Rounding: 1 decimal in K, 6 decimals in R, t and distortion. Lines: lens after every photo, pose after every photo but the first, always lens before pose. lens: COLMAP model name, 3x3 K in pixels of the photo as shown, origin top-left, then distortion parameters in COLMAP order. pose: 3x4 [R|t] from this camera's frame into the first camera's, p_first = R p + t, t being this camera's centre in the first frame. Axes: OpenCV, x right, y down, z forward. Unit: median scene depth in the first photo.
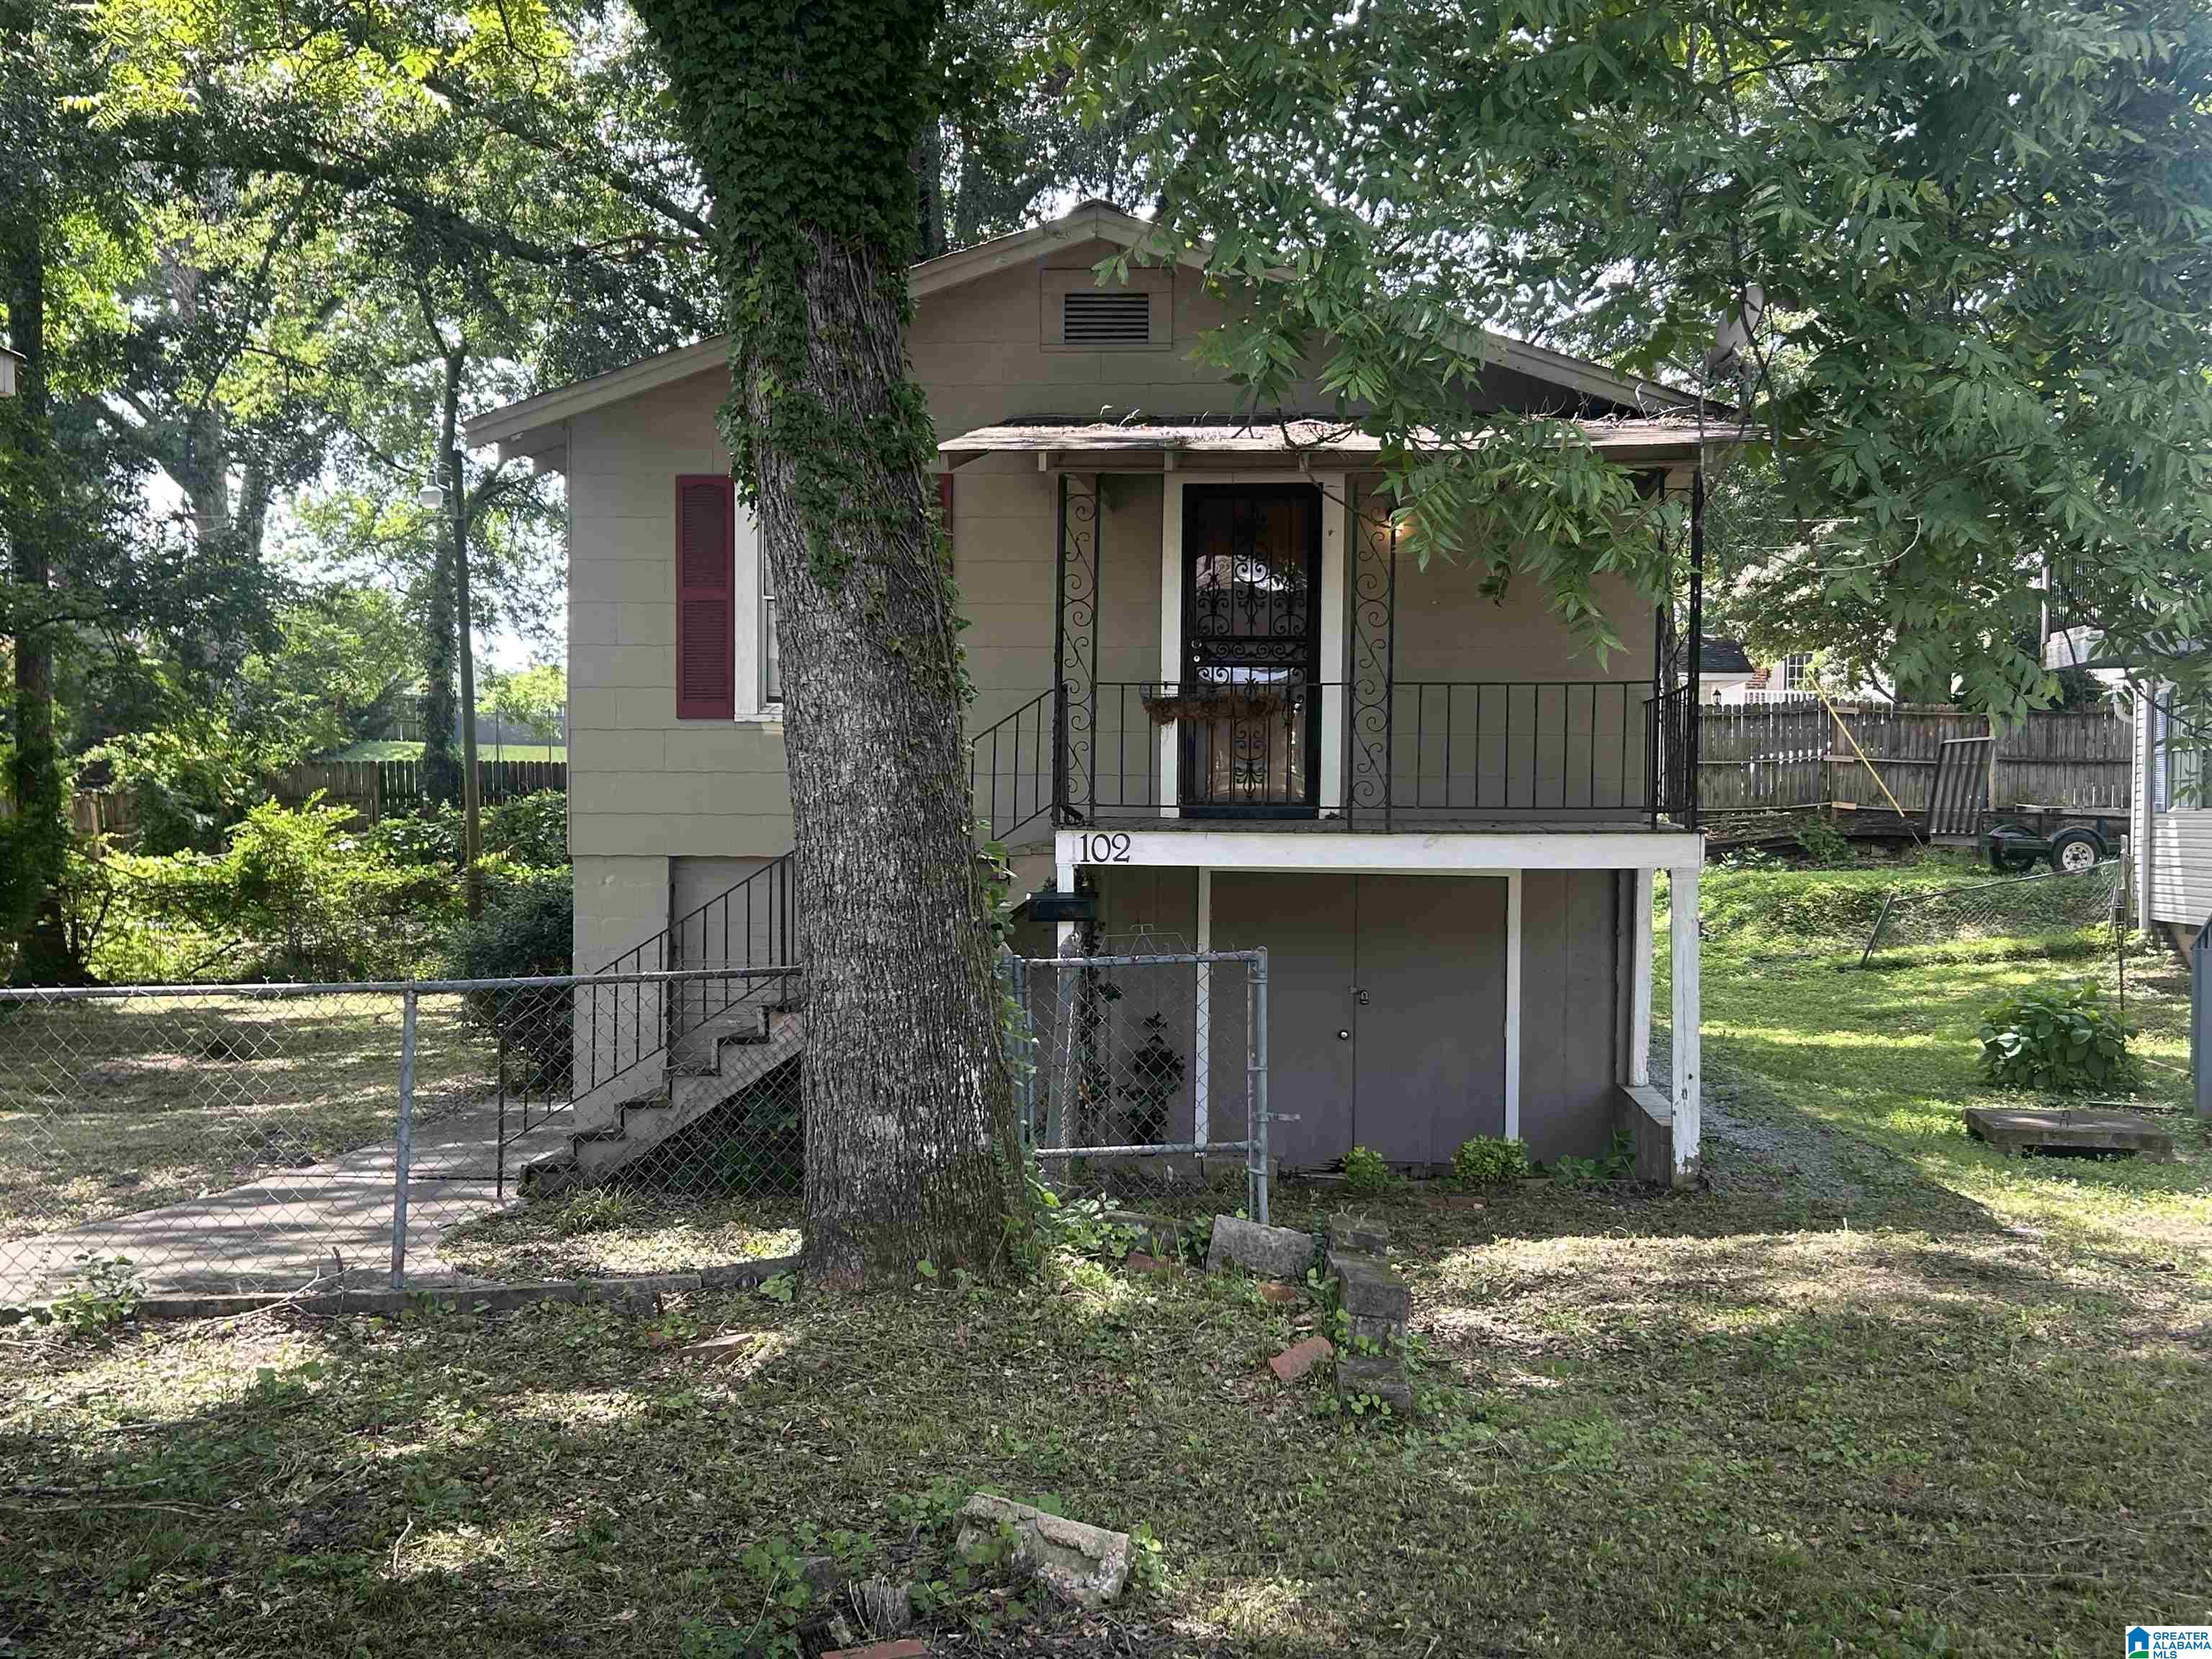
lens RADIAL K [[2252.0, 0, 1120.6], [0, 2252.0, 851.3], [0, 0, 1]] dist [0.026159, 0.000000]
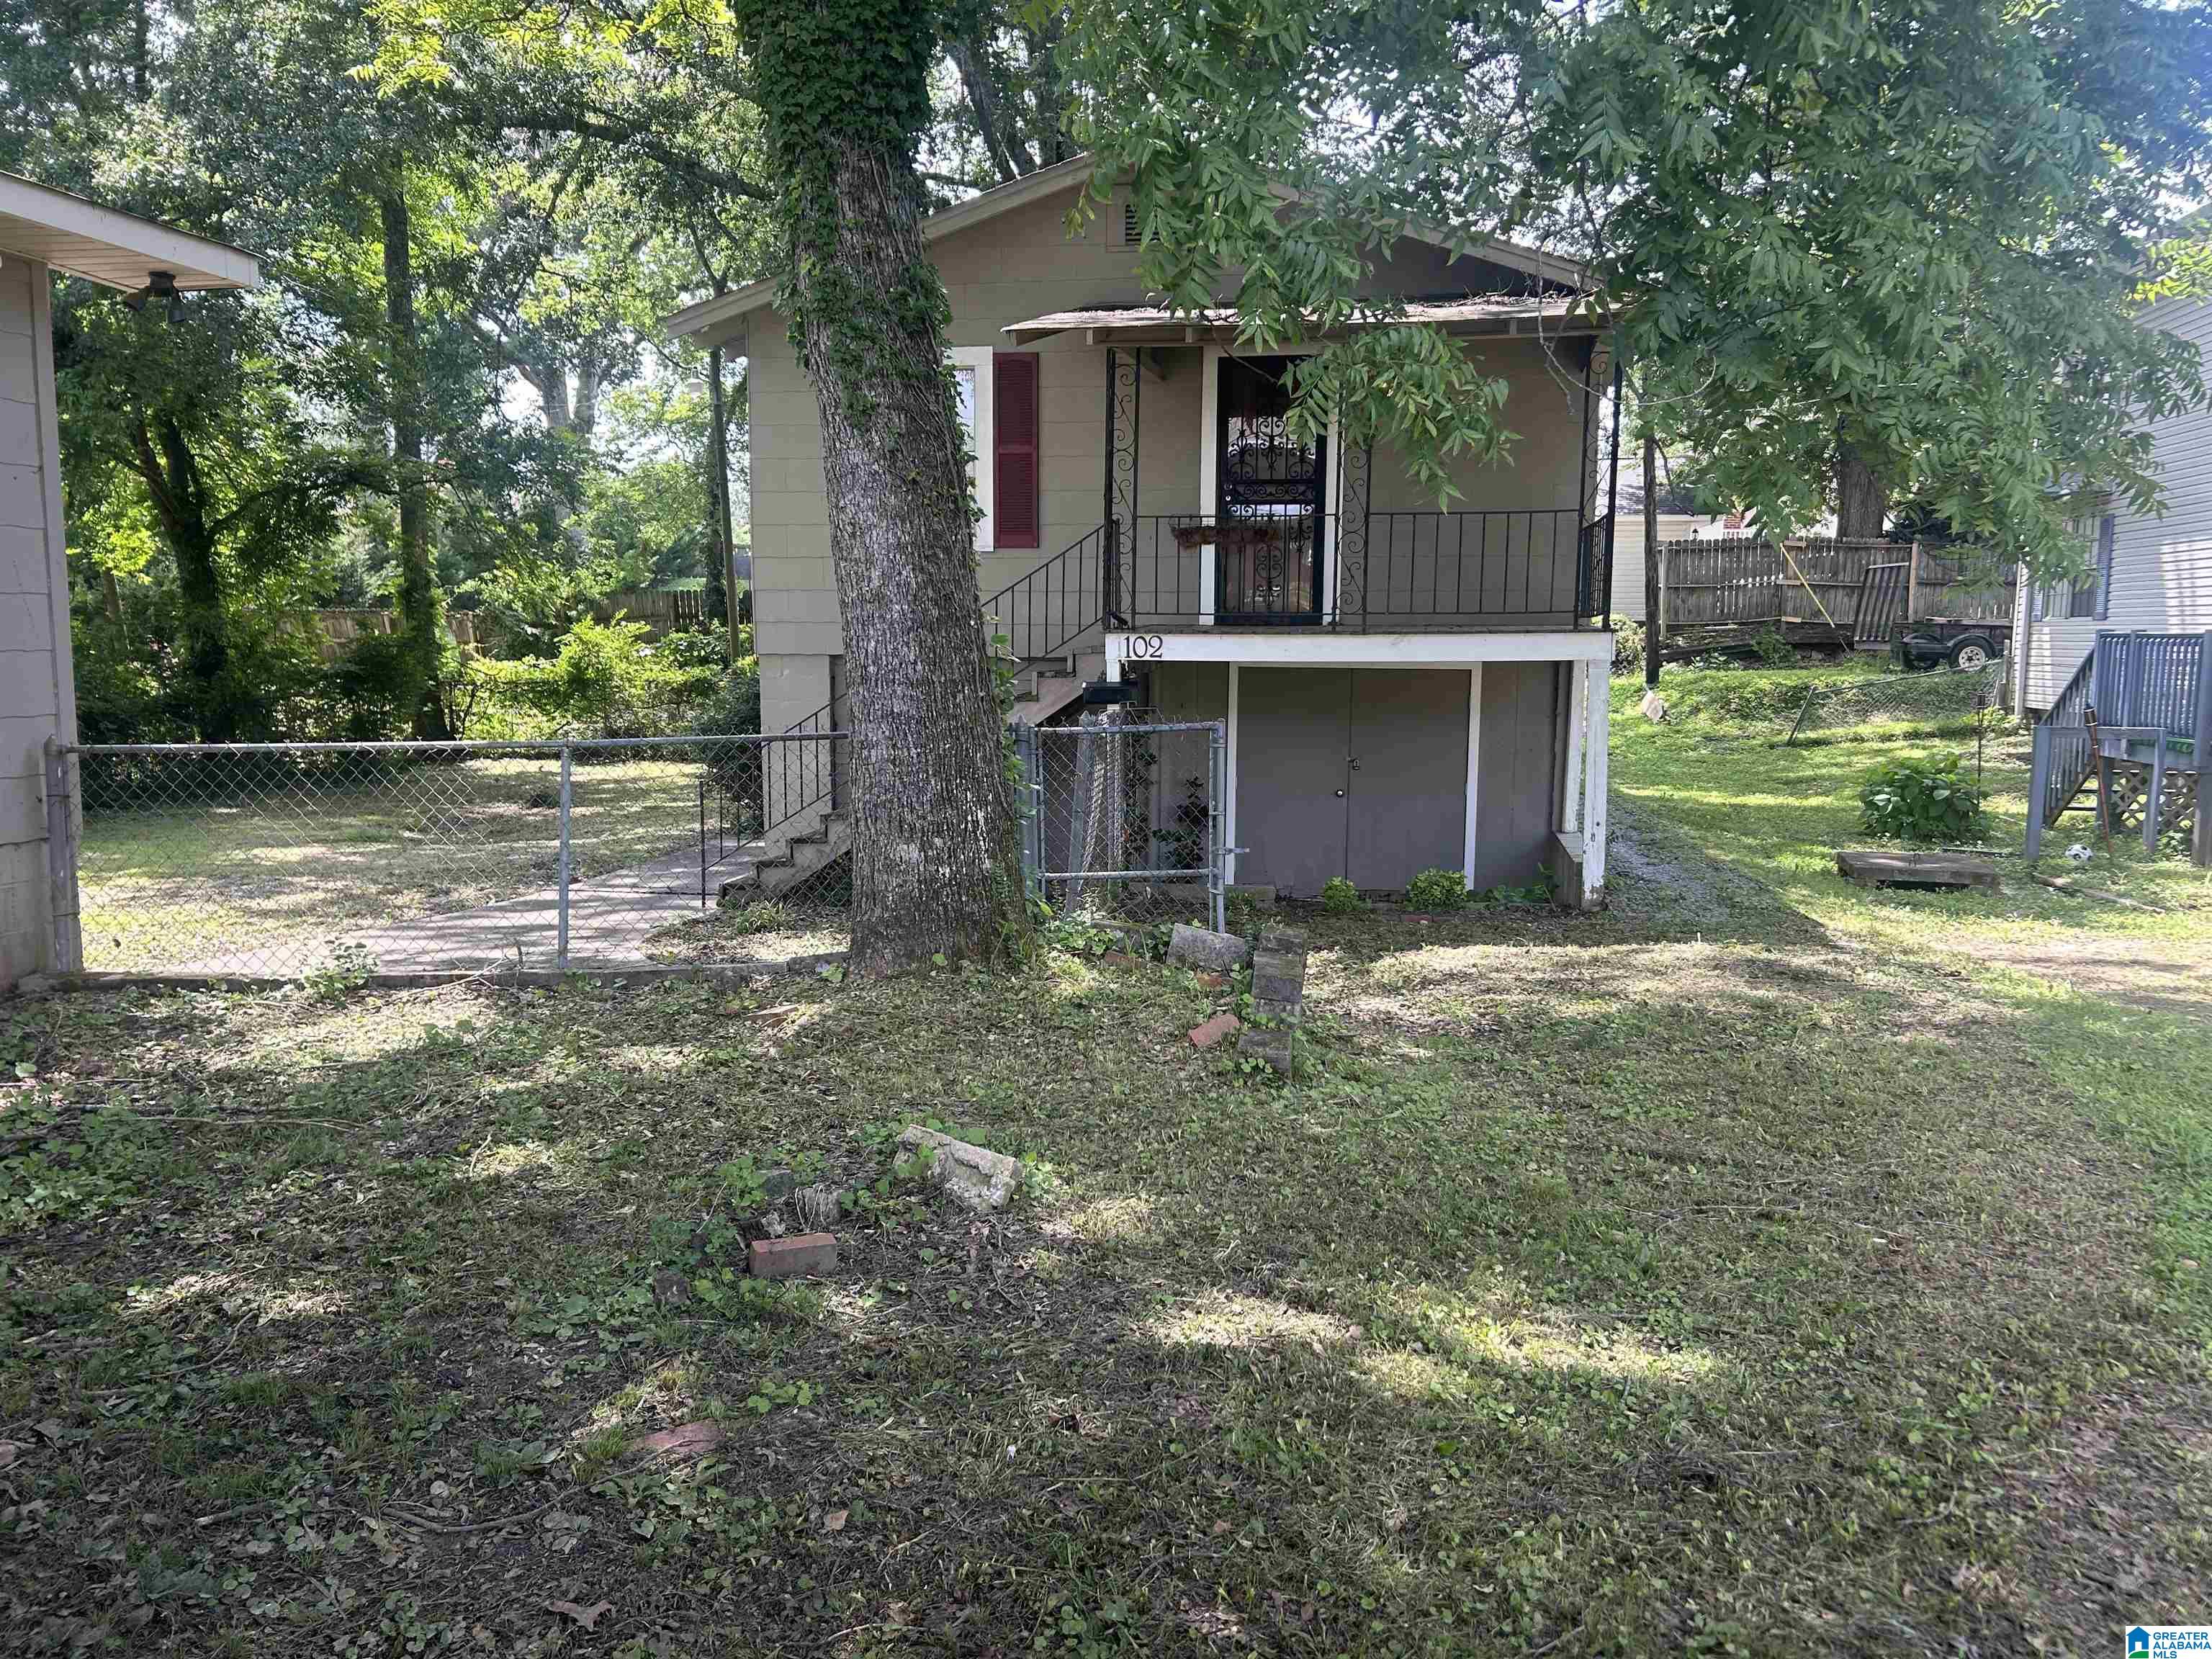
lens RADIAL K [[1682.4, 0, 1115.4], [0, 1682.4, 833.8], [0, 0, 1]] dist [0.049639, -0.047373]
pose [[0.996618, 0.007390, -0.081840, 0.056817], [0.000947, 0.994849, 0.101364, 0.007902], [0.082167, -0.101099, 0.991477, 0.026540]]
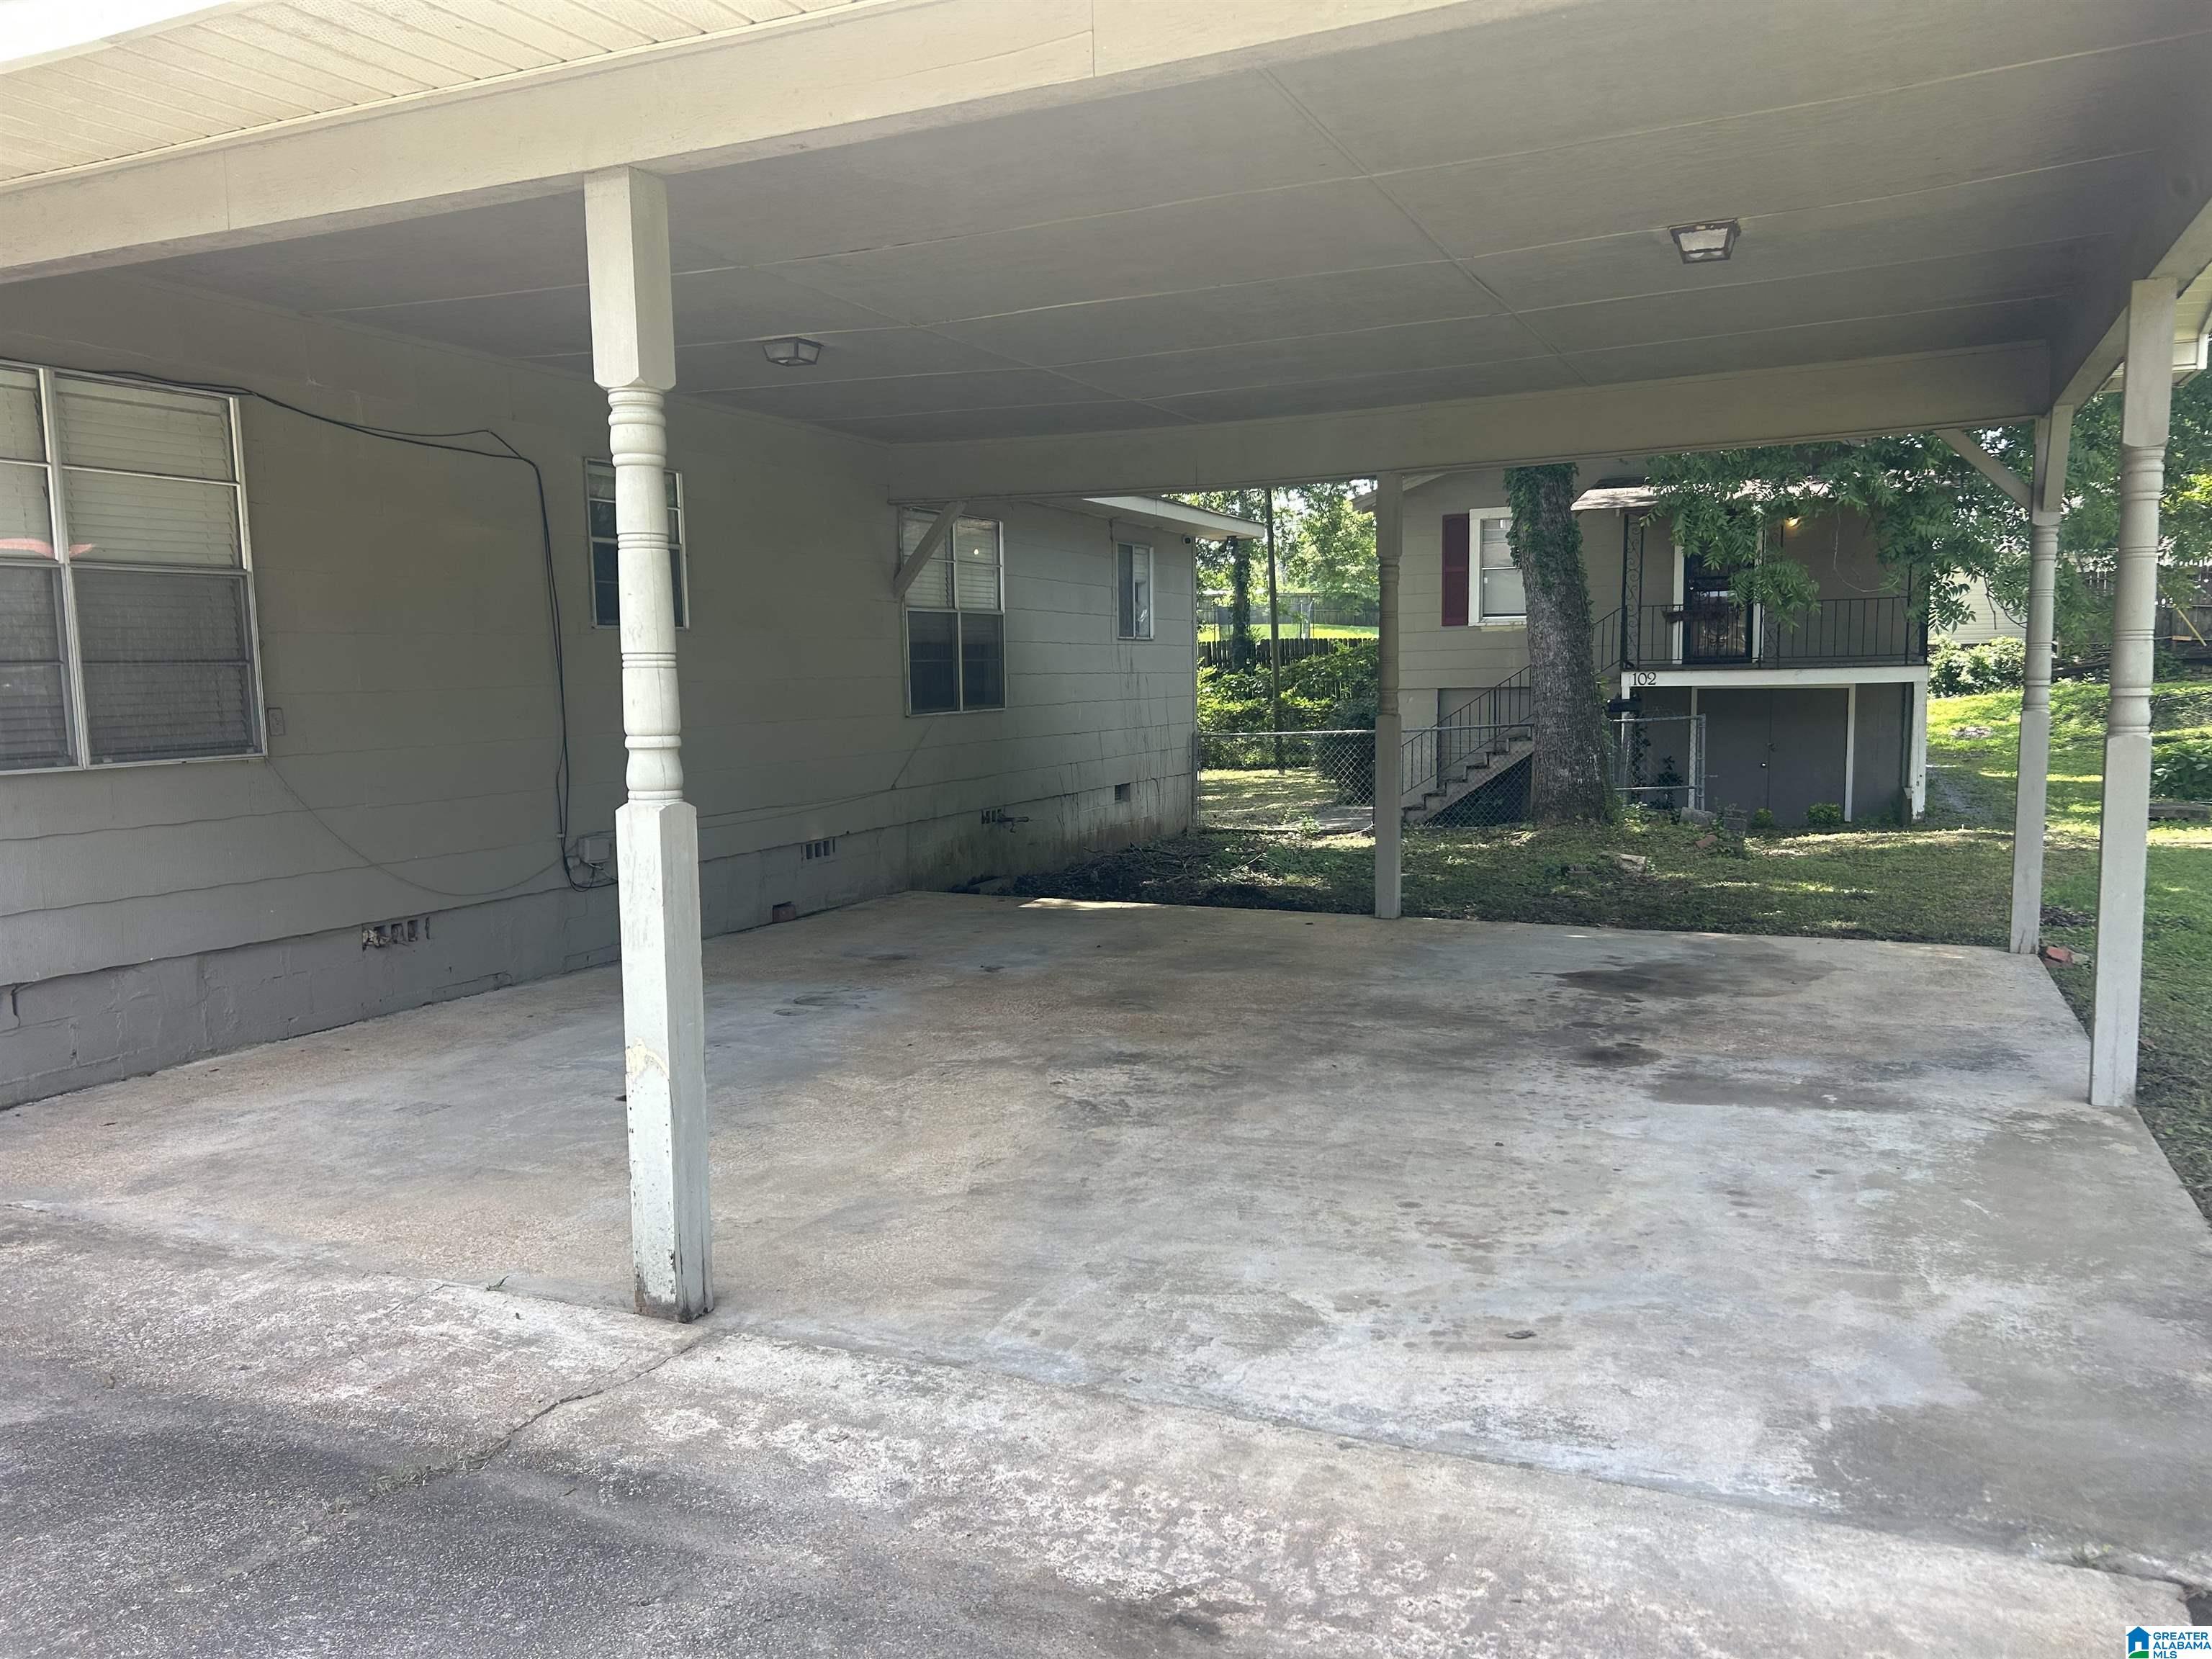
lens RADIAL K [[1682.4, 0, 1105.5], [0, 1682.4, 852.7], [0, 0, 1]] dist [0.049639, -0.047373]
pose [[0.949396, 0.008543, -0.313965, 0.014340], [0.021453, 0.995531, 0.091962, 0.004474], [0.313347, -0.094044, 0.944970, -0.819052]]
